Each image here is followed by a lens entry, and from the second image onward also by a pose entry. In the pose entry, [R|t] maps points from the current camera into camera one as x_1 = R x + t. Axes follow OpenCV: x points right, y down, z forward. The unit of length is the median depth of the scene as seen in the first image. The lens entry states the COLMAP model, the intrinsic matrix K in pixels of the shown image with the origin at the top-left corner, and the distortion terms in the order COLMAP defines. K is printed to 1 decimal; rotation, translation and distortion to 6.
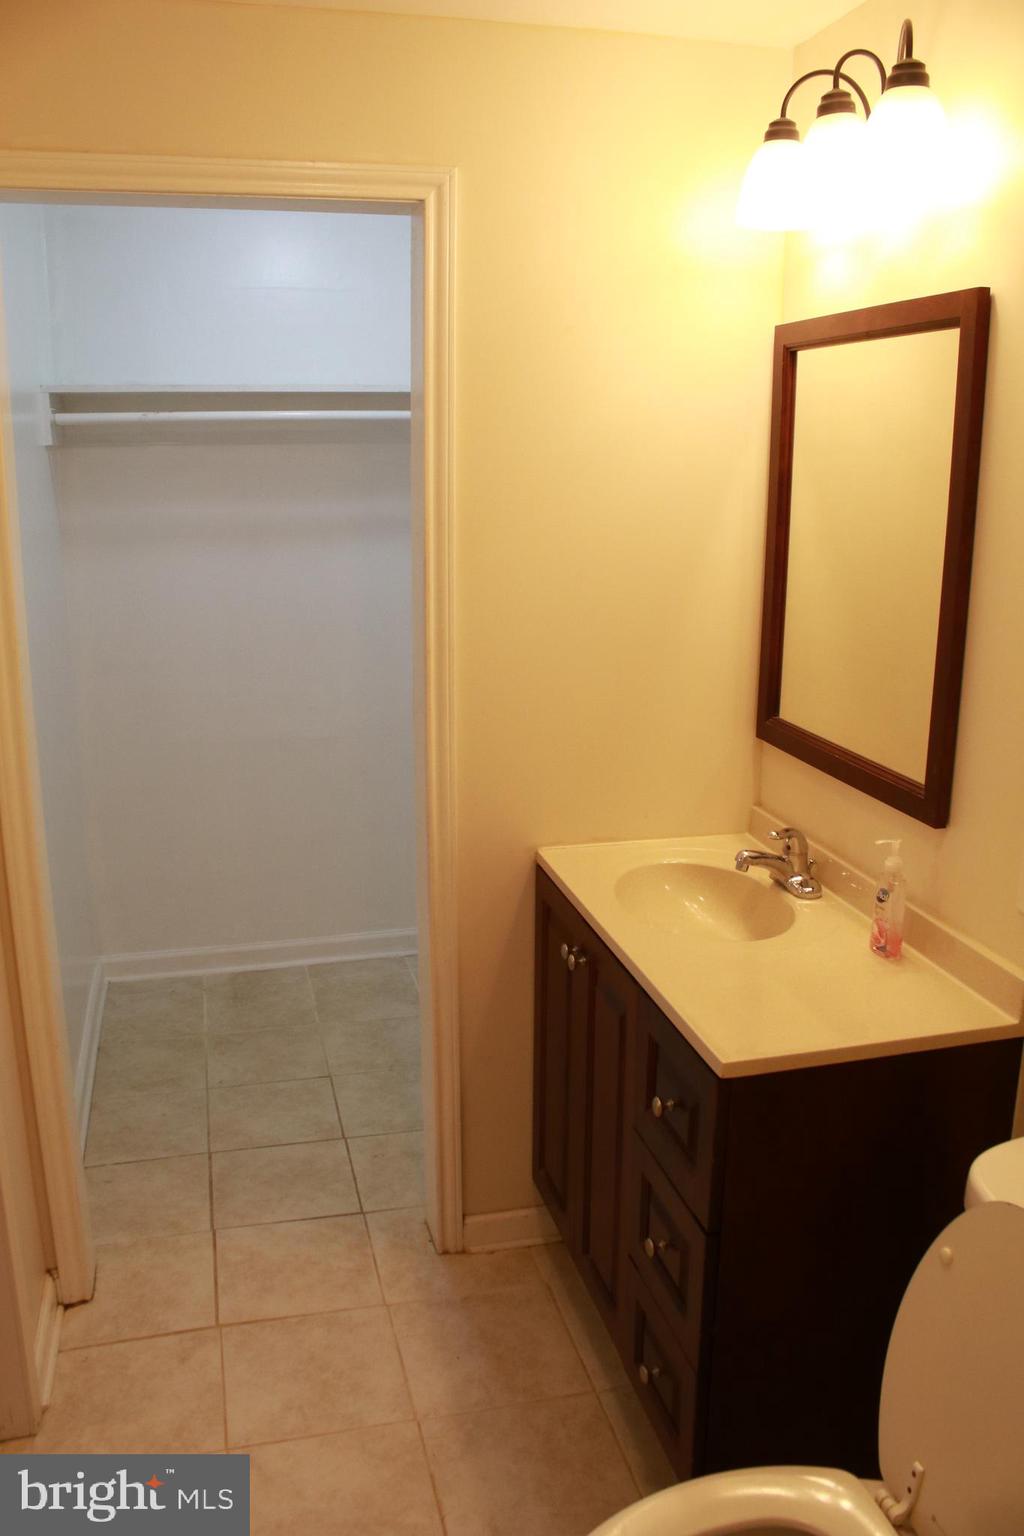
lens RADIAL K [[1281.3, 0, 509.5], [0, 1281.3, 770.2], [0, 0, 1]] dist [-0.138193, 0.103666]
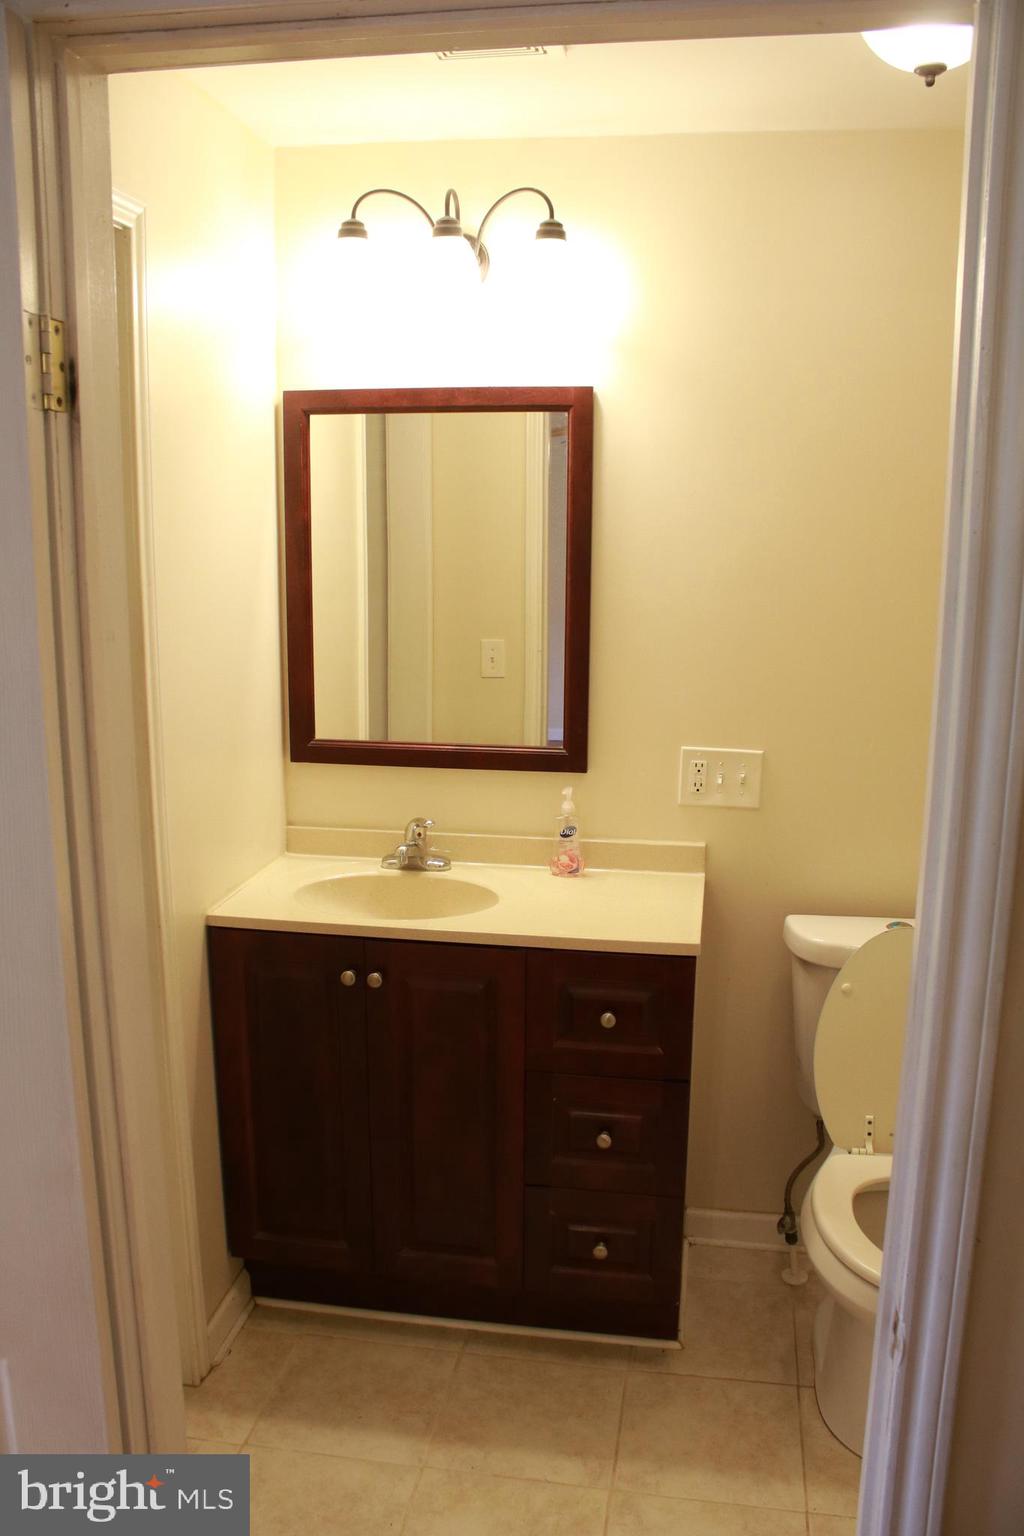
lens RADIAL K [[1281.3, 0, 508.1], [0, 1281.3, 767.2], [0, 0, 1]] dist [-0.138193, 0.103666]
pose [[0.393078, -0.181351, 0.901444, -0.864091], [0.222188, 0.970039, 0.098265, -0.105119], [-0.892257, 0.161664, 0.421595, 0.443825]]
